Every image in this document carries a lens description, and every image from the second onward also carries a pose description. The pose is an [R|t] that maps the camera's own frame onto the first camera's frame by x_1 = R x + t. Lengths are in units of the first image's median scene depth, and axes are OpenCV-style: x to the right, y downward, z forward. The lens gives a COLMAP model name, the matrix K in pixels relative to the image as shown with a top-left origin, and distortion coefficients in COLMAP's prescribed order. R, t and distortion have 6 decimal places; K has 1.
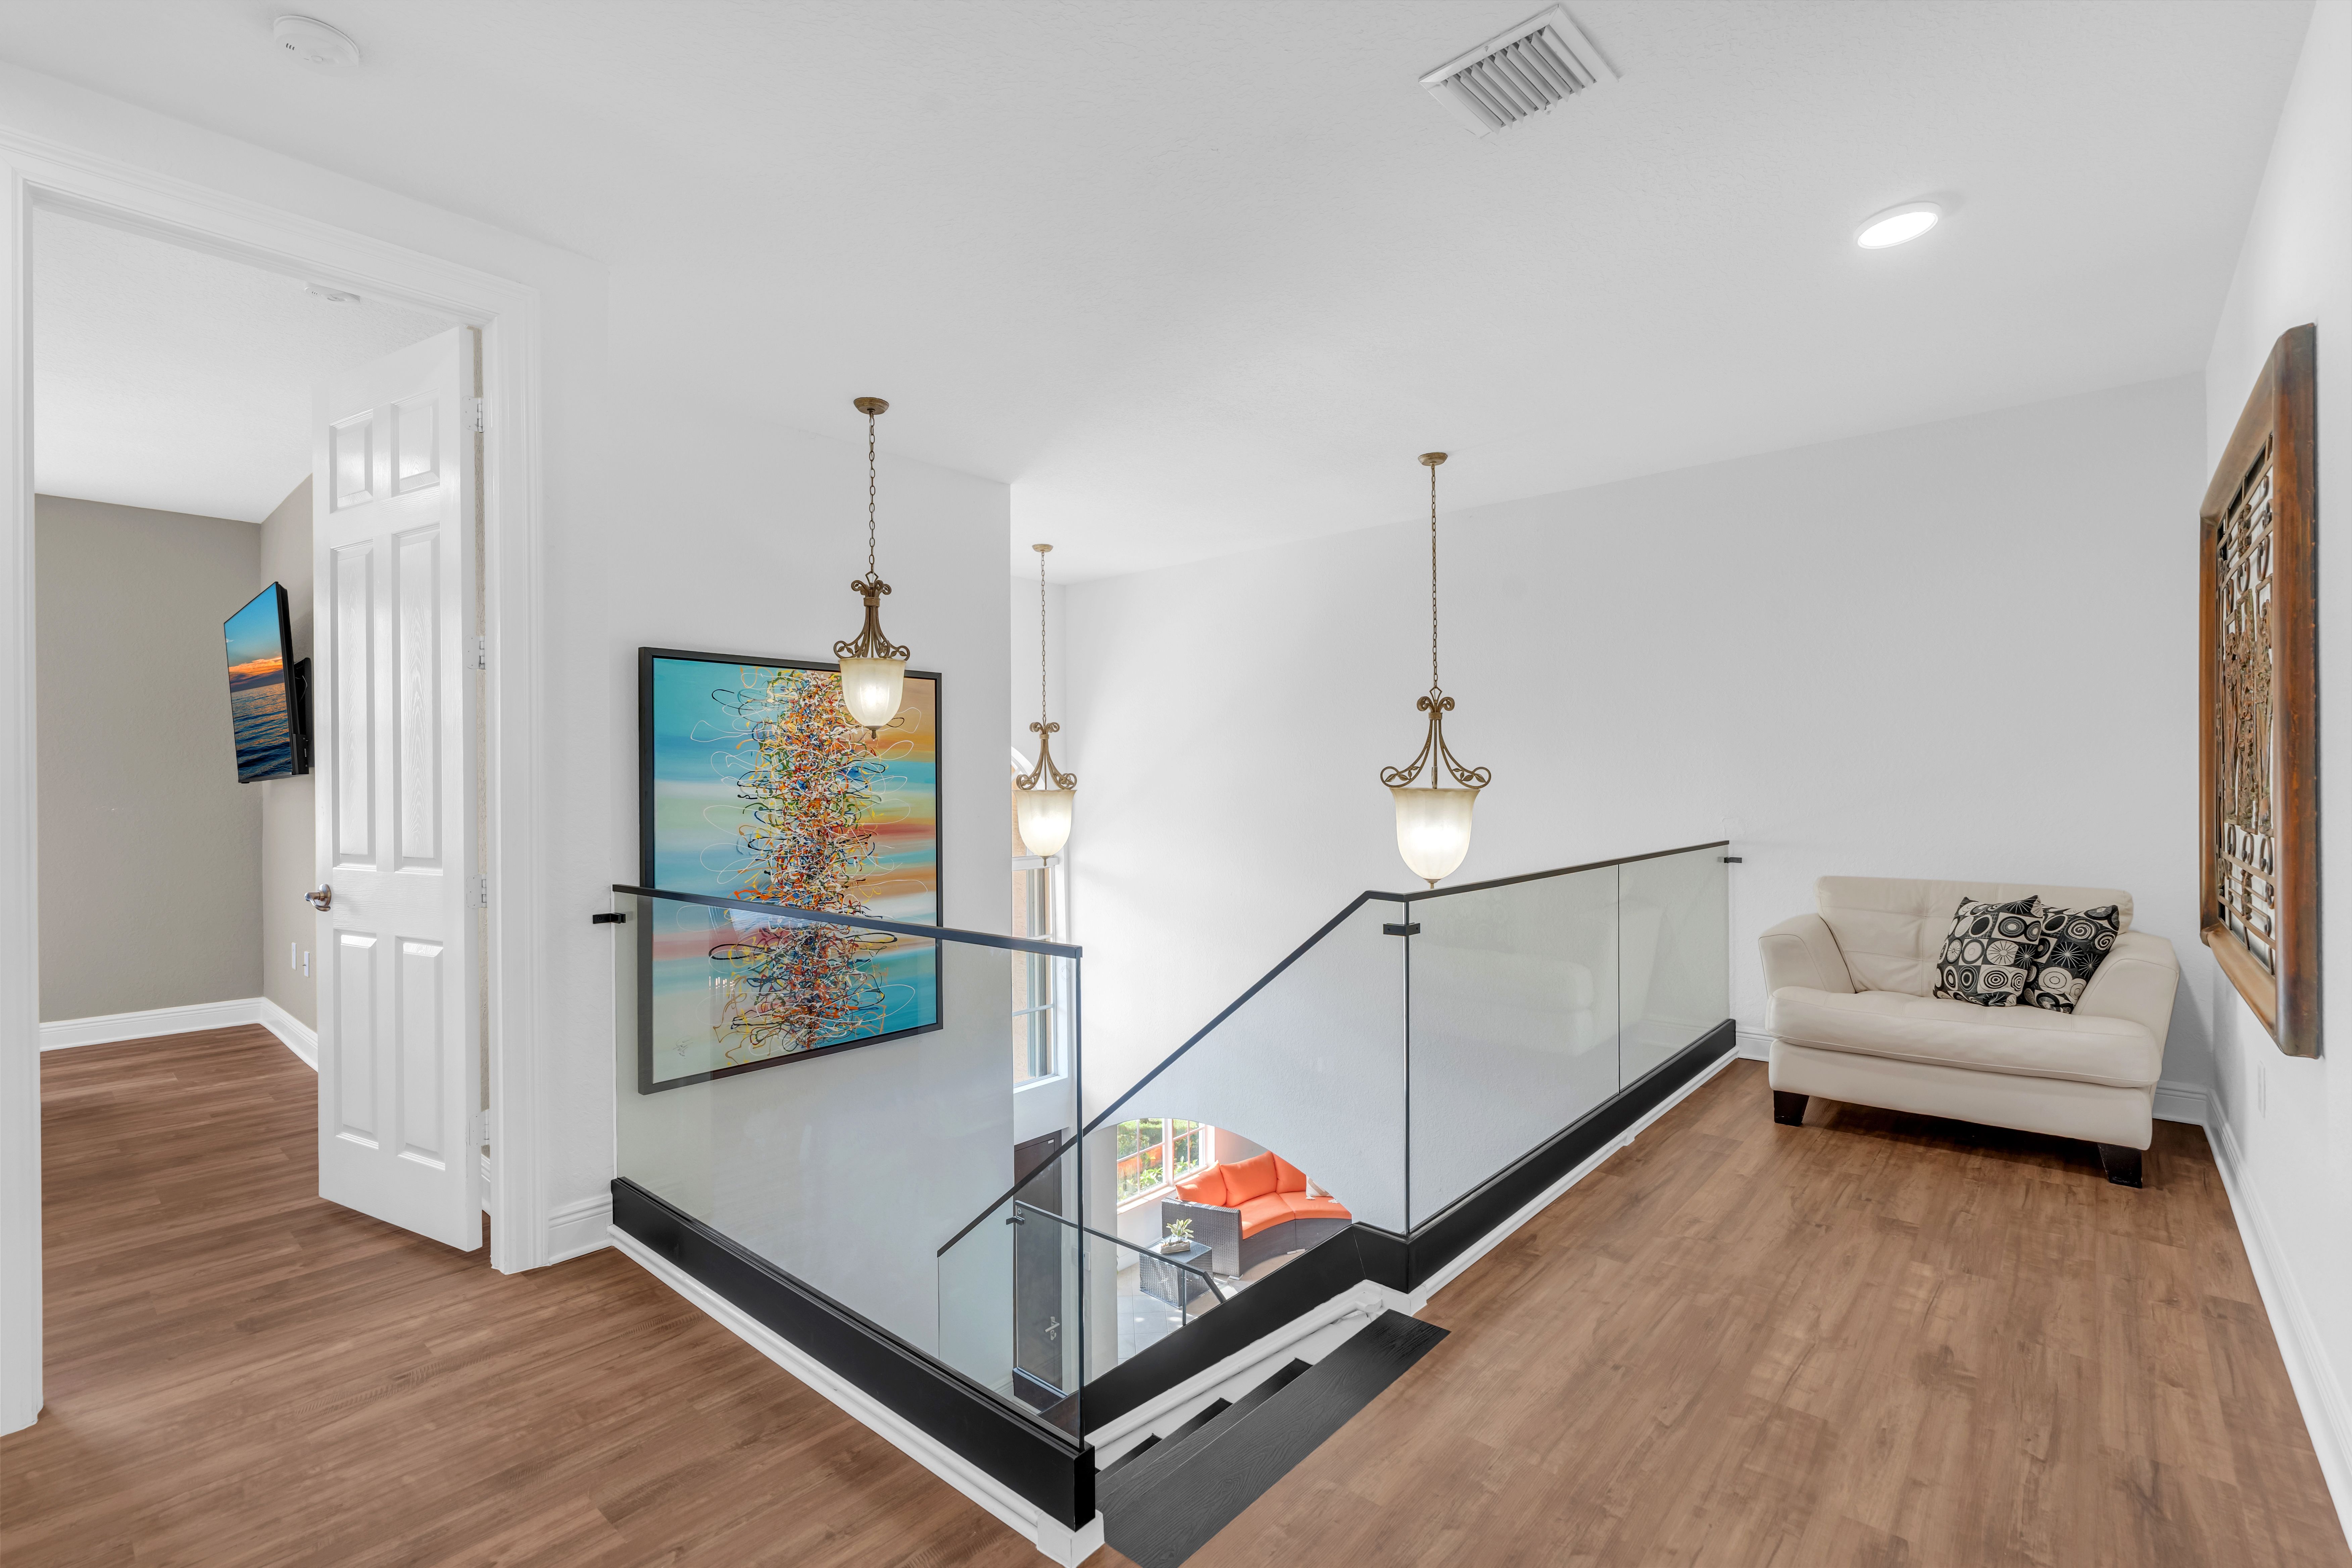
lens RADIAL K [[1045.1, 0, 1179.4], [0, 1045.1, 784.3], [0, 0, 1]] dist [-0.012084, 0.003143]
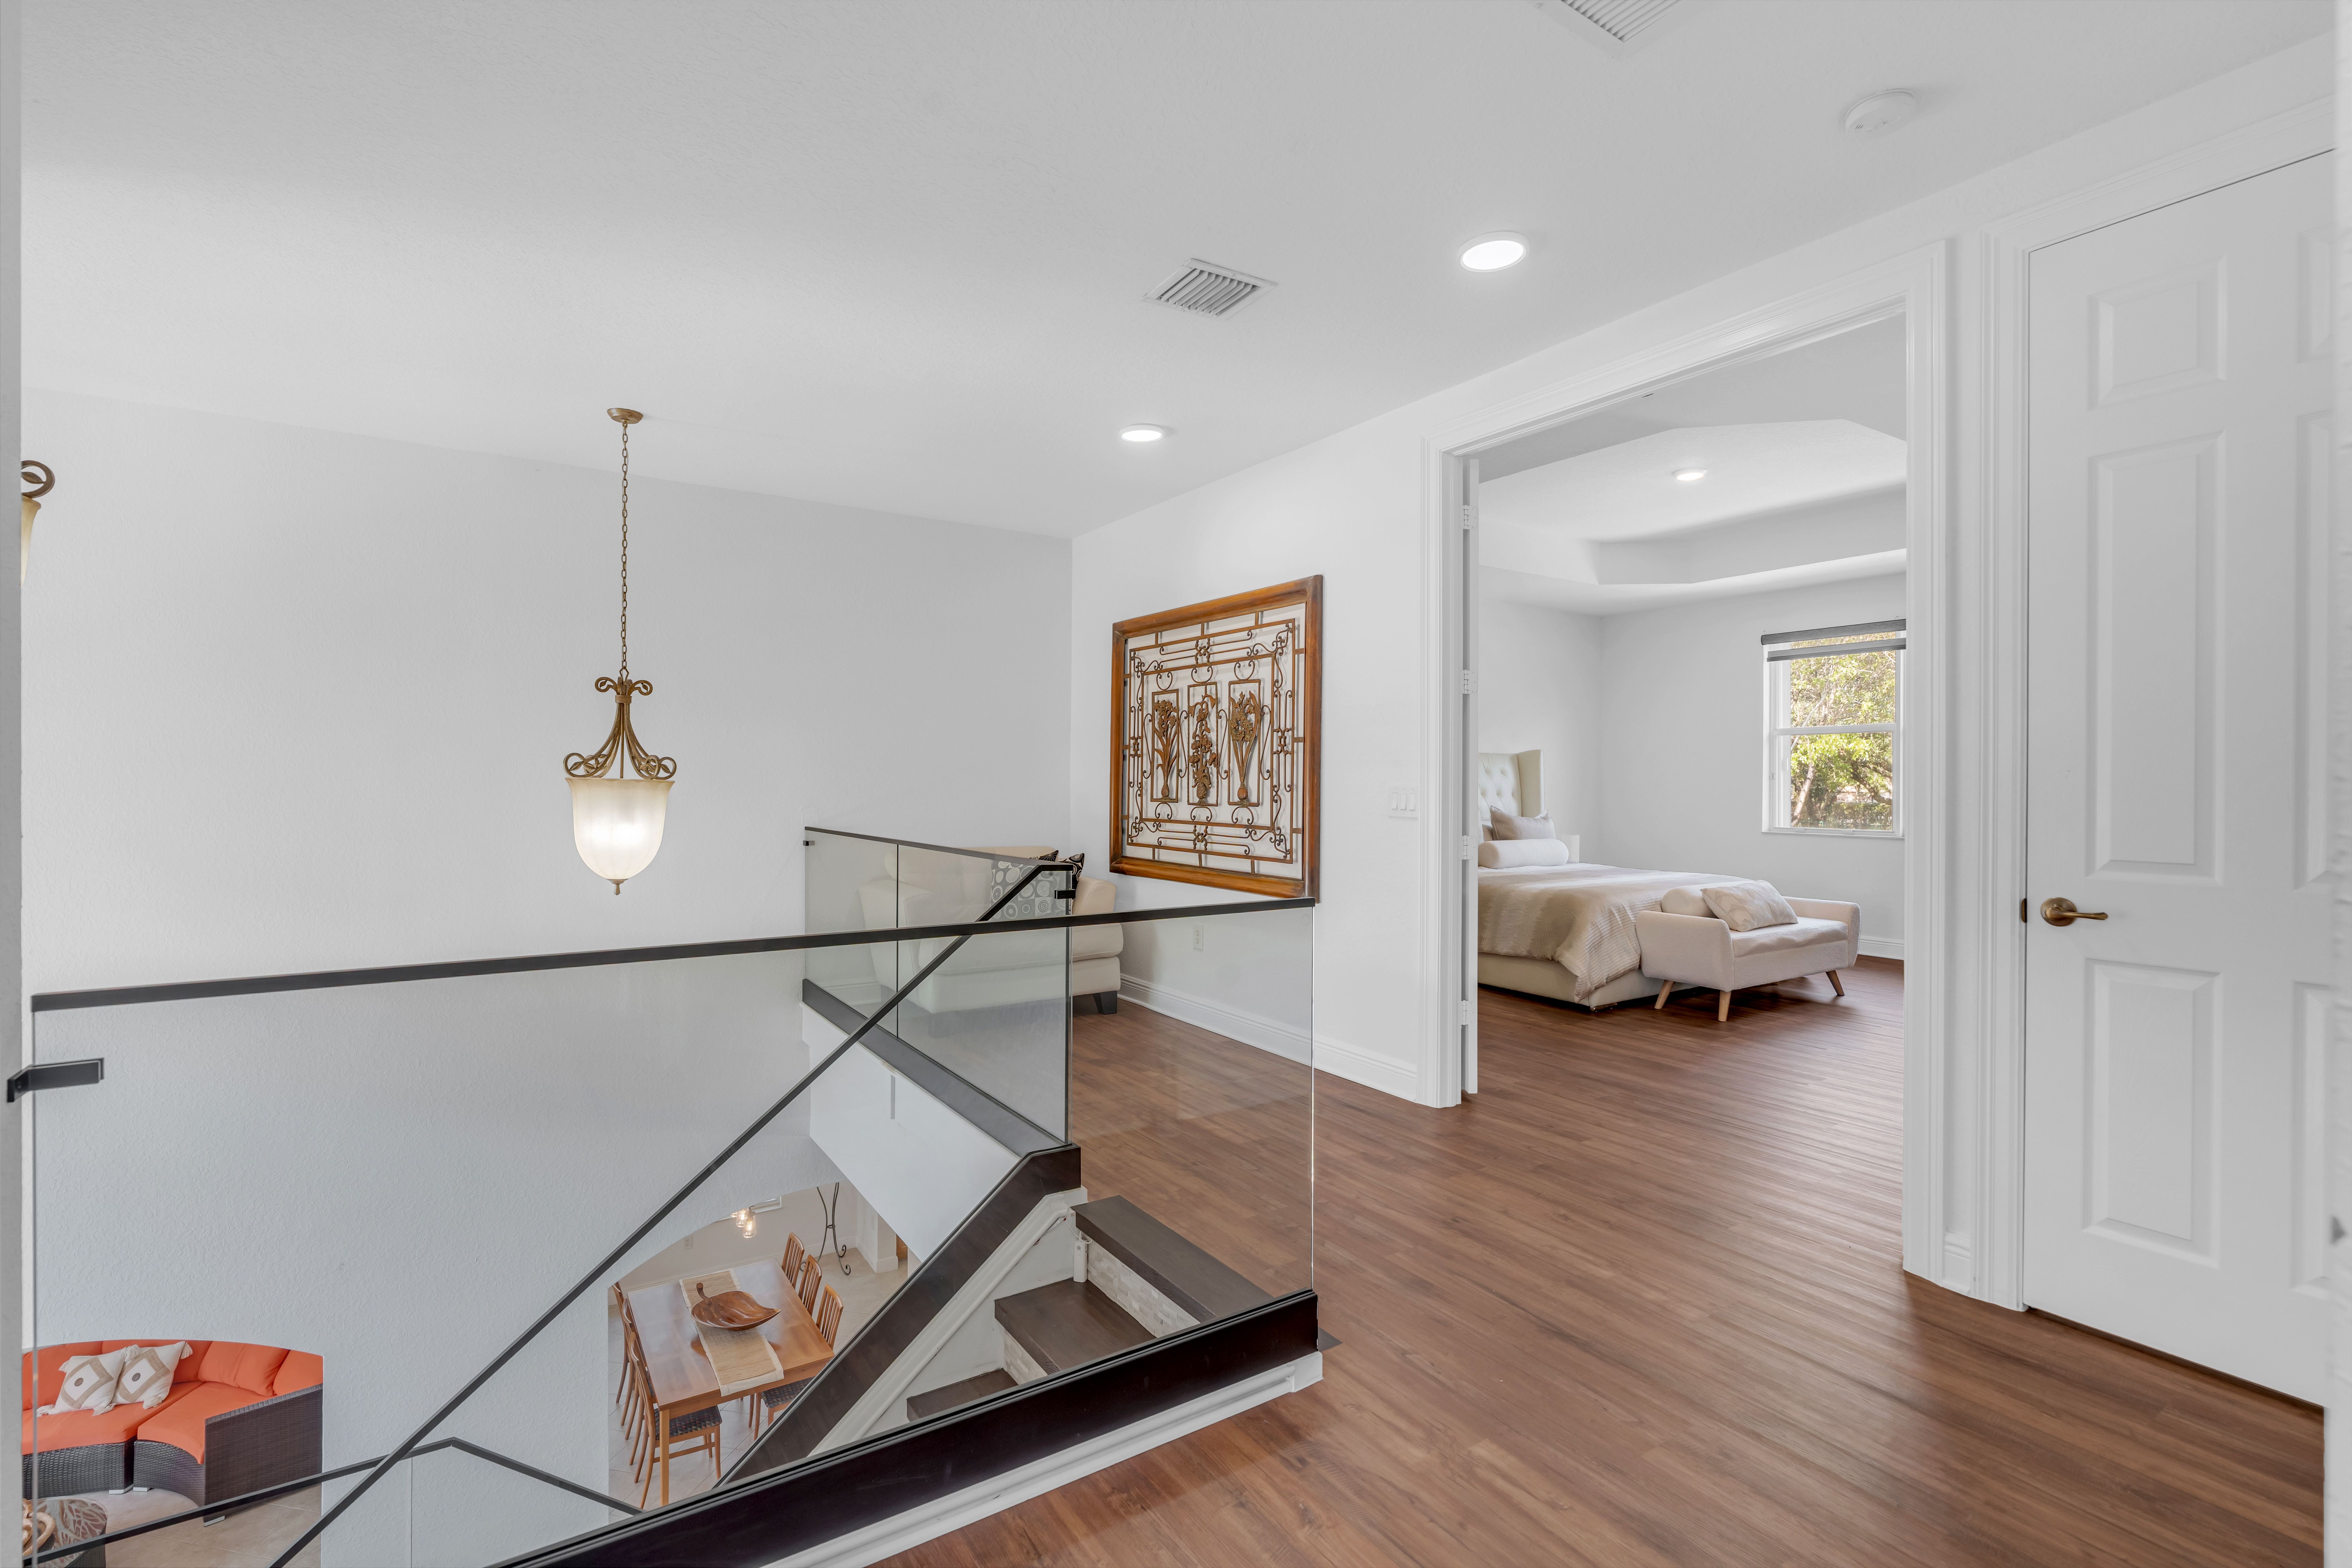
lens RADIAL K [[1045.1, 0, 1181.6], [0, 1045.1, 777.8], [0, 0, 1]] dist [-0.012084, 0.003143]
pose [[0.276425, 0.008265, 0.961000, -0.688254], [-0.007613, 0.999950, -0.006410, 0.007205], [-0.961005, -0.005544, 0.276474, 0.397708]]
